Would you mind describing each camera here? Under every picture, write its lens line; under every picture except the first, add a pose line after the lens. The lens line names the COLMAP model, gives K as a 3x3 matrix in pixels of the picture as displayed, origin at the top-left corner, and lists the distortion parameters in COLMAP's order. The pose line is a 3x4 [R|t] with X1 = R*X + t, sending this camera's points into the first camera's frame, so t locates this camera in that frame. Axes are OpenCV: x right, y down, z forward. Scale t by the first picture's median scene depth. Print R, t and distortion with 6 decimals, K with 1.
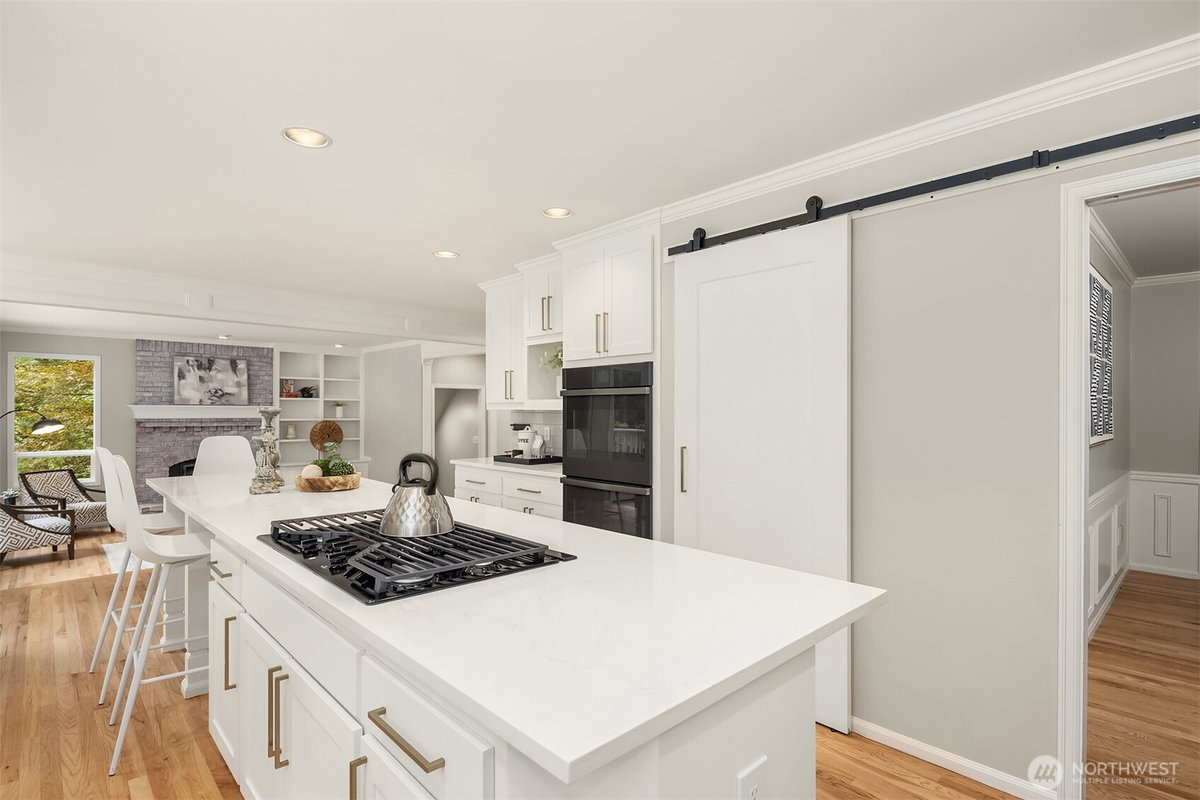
lens RADIAL K [[588.8, 0, 601.3], [0, 588.8, 407.6], [0, 0, 1]] dist [-0.001773, -0.001063]
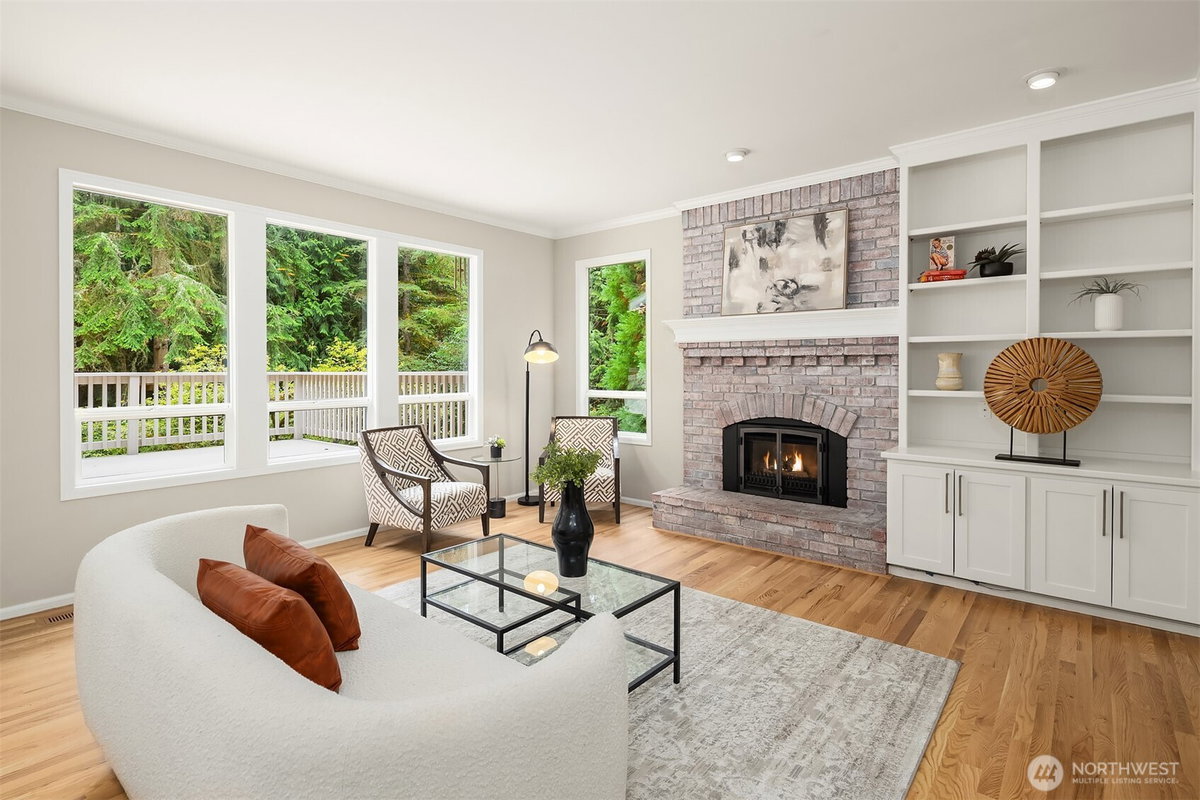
lens RADIAL K [[589.3, 0, 600.3], [0, 589.3, 371.5], [0, 0, 1]] dist [0.001582, -0.000193]
pose [[0.114171, 0.004207, -0.993452, -0.186982], [0.005811, 0.999971, 0.004902, 0.042038], [0.993444, -0.006333, 0.114143, 0.802147]]
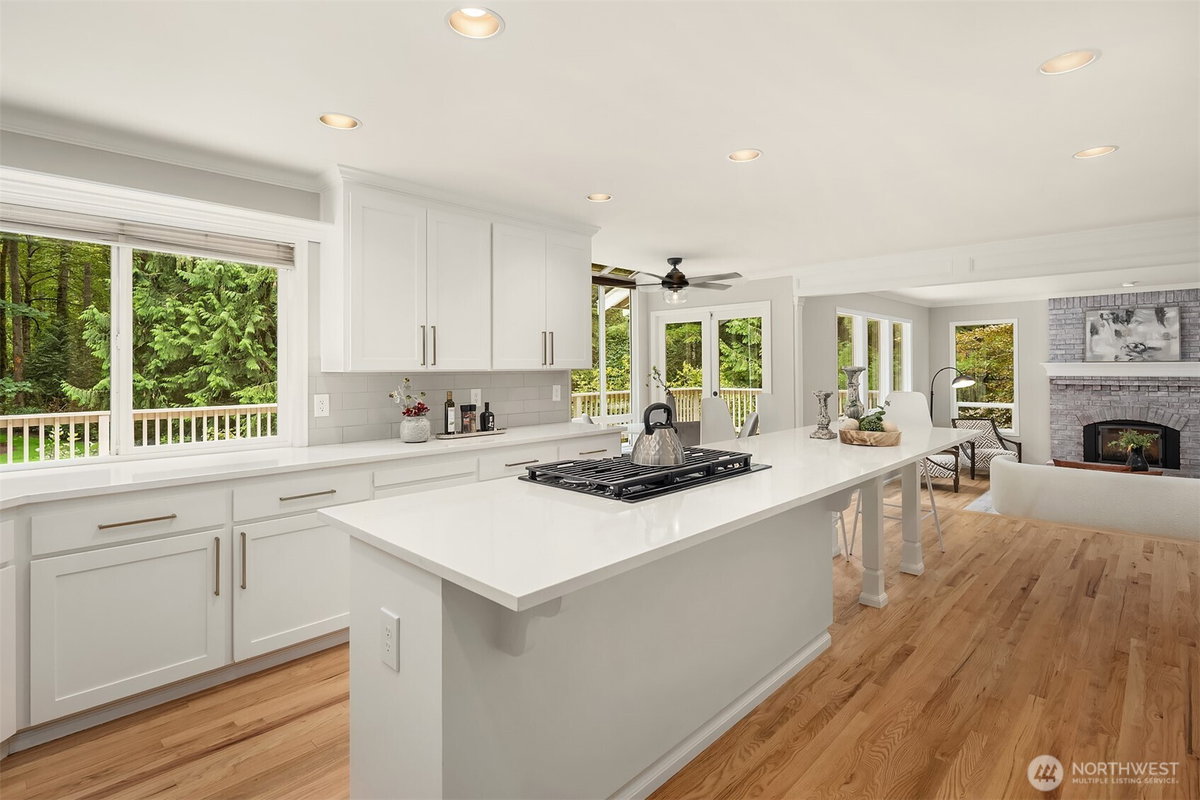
lens RADIAL K [[588.8, 0, 601.1], [0, 588.8, 364.5], [0, 0, 1]] dist [-0.002023, -0.001180]
pose [[0.040924, -0.009063, -0.999121, 0.196198], [0.008221, 0.999928, -0.008733, 0.001217], [0.999128, -0.007857, 0.040995, 0.163535]]
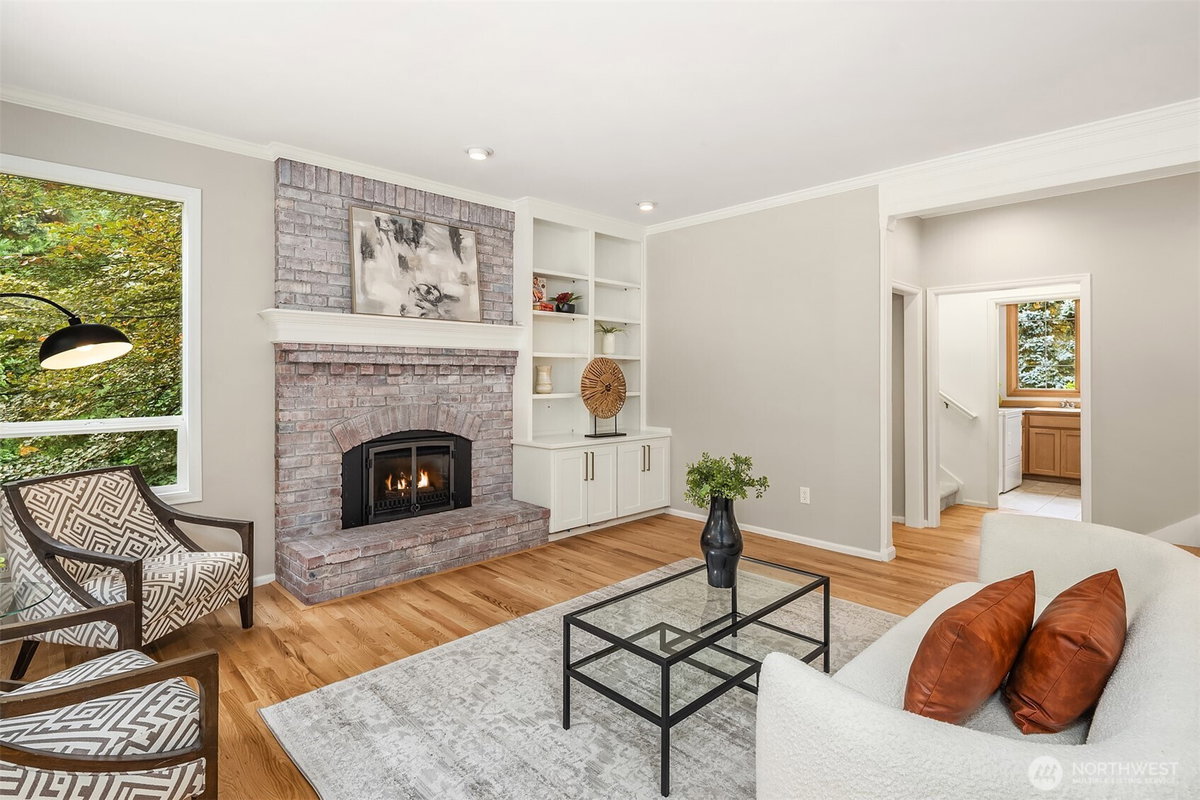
lens RADIAL K [[589.3, 0, 600.3], [0, 589.3, 371.5], [0, 0, 1]] dist [0.001582, -0.000193]
pose [[0.999987, 0.000398, 0.005020, -0.527943], [-0.000408, 0.999998, 0.001983, 0.036844], [-0.005019, -0.001985, 0.999985, 0.536629]]
